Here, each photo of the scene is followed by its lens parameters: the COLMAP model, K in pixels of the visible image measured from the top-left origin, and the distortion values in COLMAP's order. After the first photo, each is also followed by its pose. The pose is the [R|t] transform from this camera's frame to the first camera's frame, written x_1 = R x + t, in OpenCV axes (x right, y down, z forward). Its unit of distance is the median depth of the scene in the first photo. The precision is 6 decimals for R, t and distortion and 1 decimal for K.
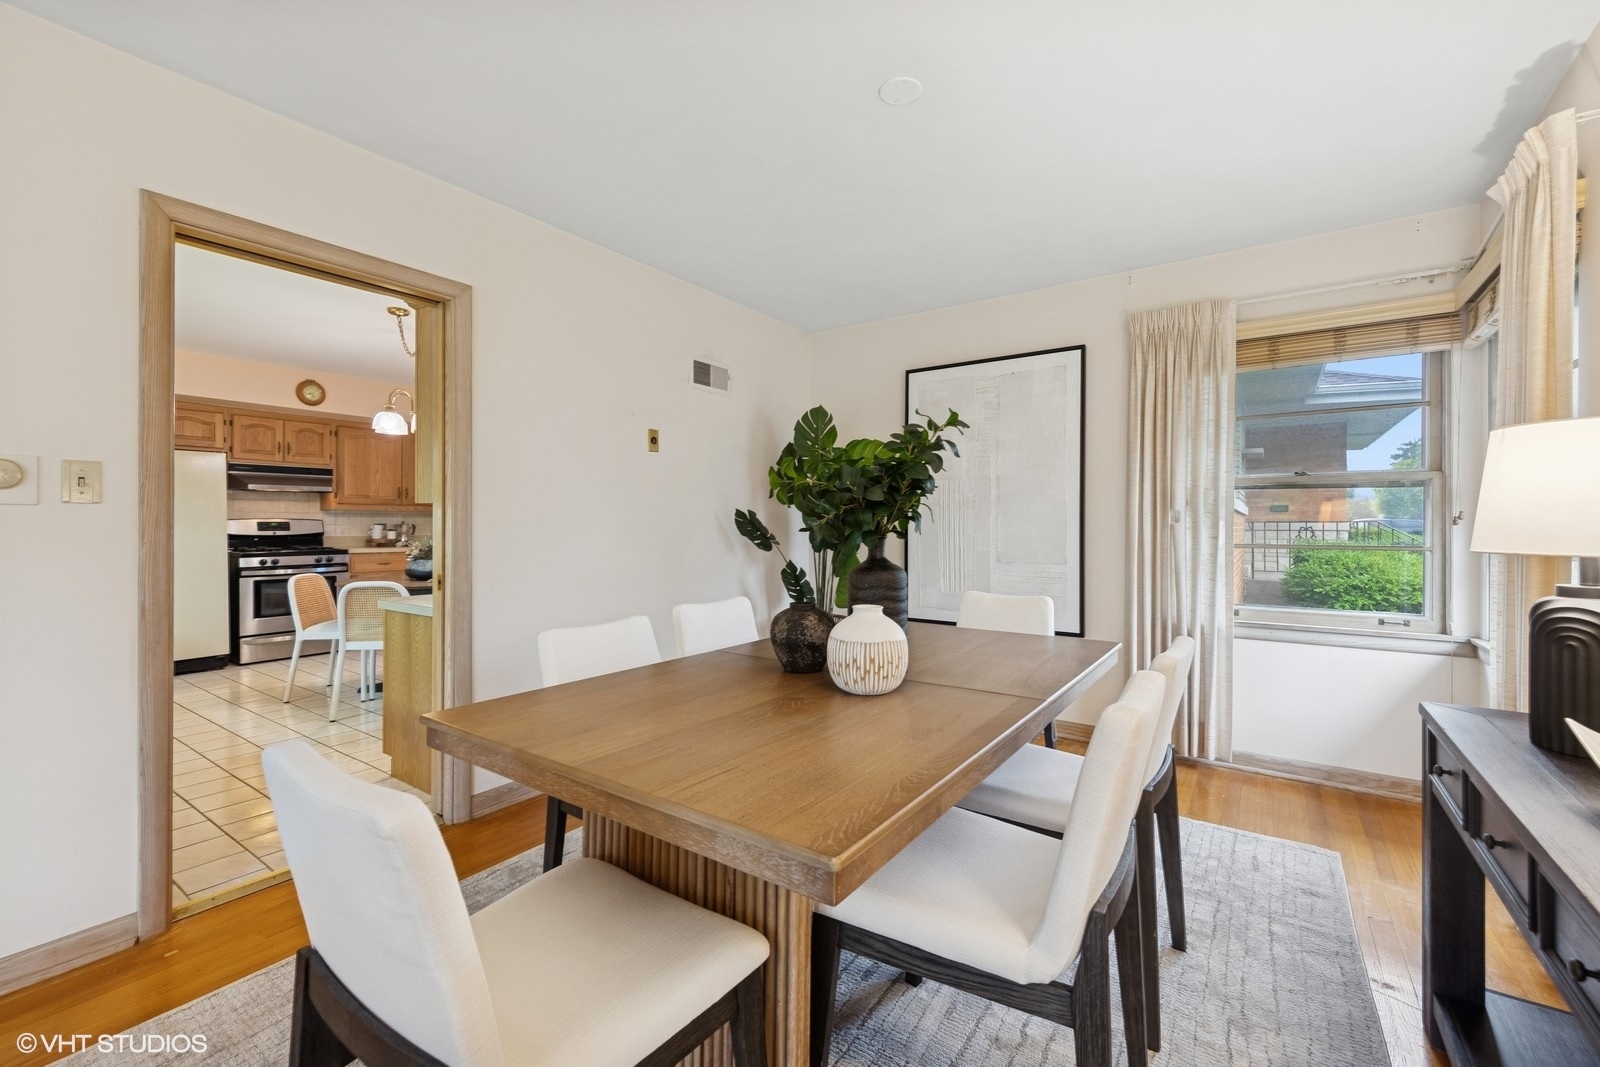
lens RADIAL K [[665.6, 0, 800.2], [0, 665.6, 527.3], [0, 0, 1]] dist [0.008934, -0.000179]
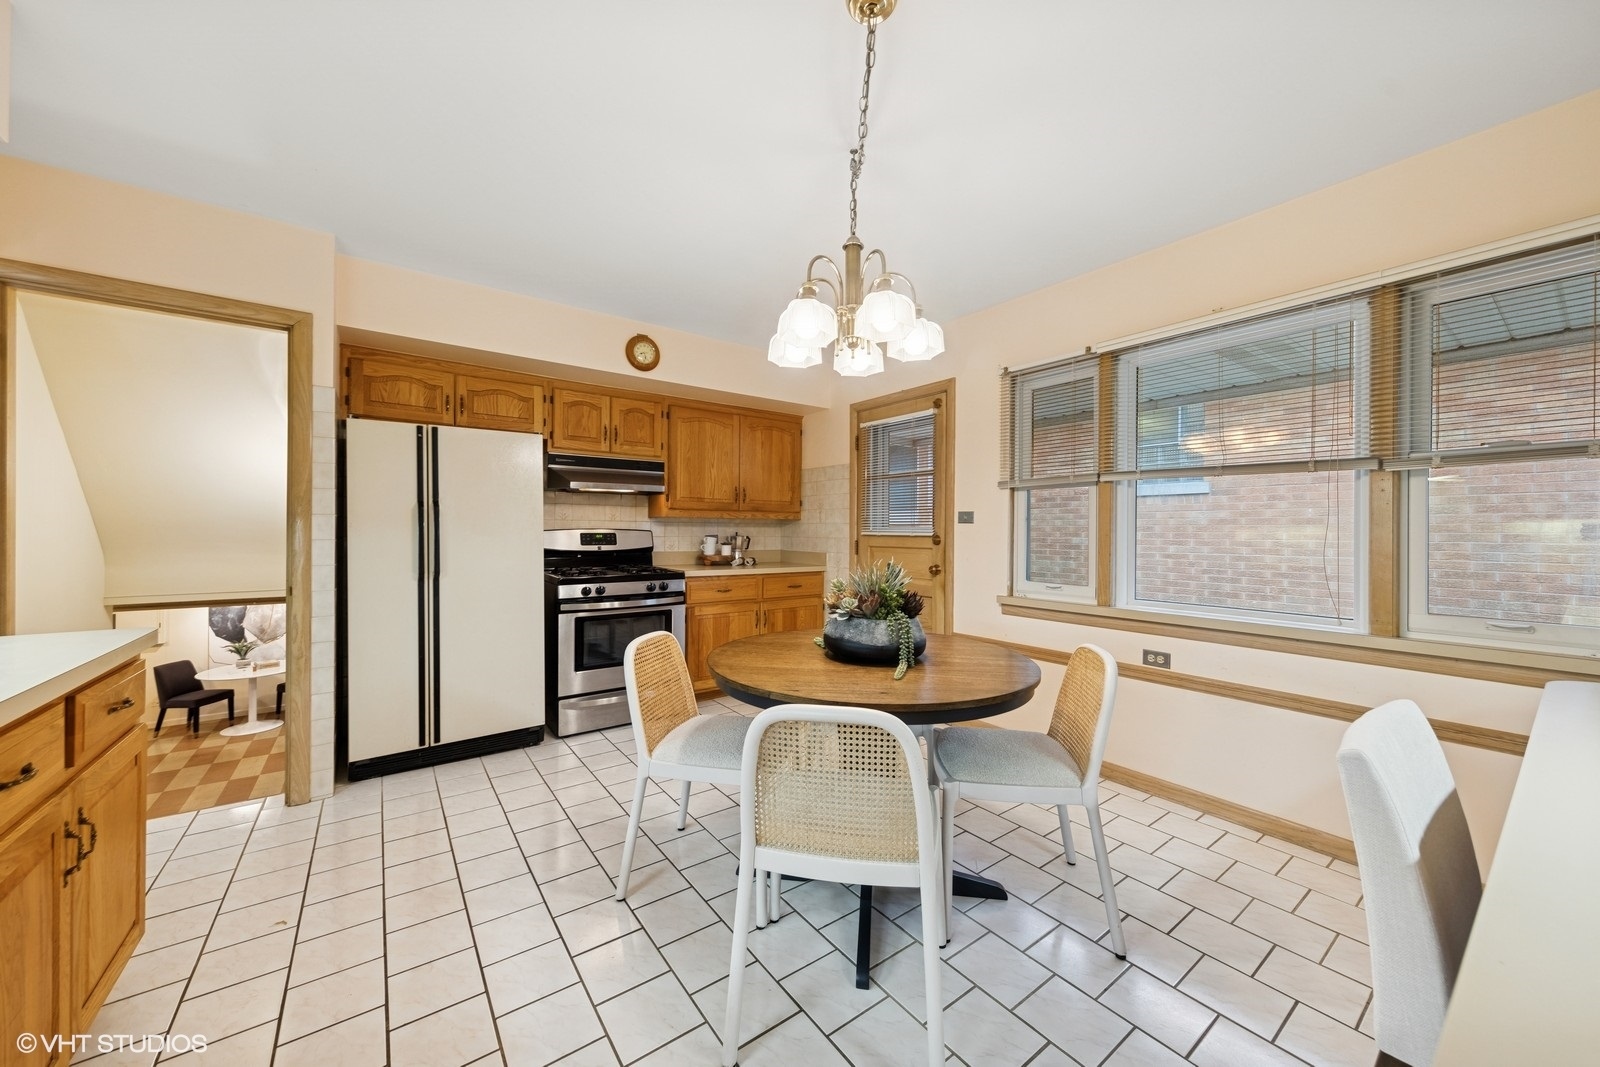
lens RADIAL K [[577.6, 0, 800.5], [0, 577.6, 533.9], [0, 0, 1]] dist [0.004989, -0.000859]
pose [[0.947414, 0.003820, -0.319988, -0.372636], [-0.004581, 0.999988, -0.001627, -0.007443], [0.319978, 0.003007, 0.947420, 0.468563]]
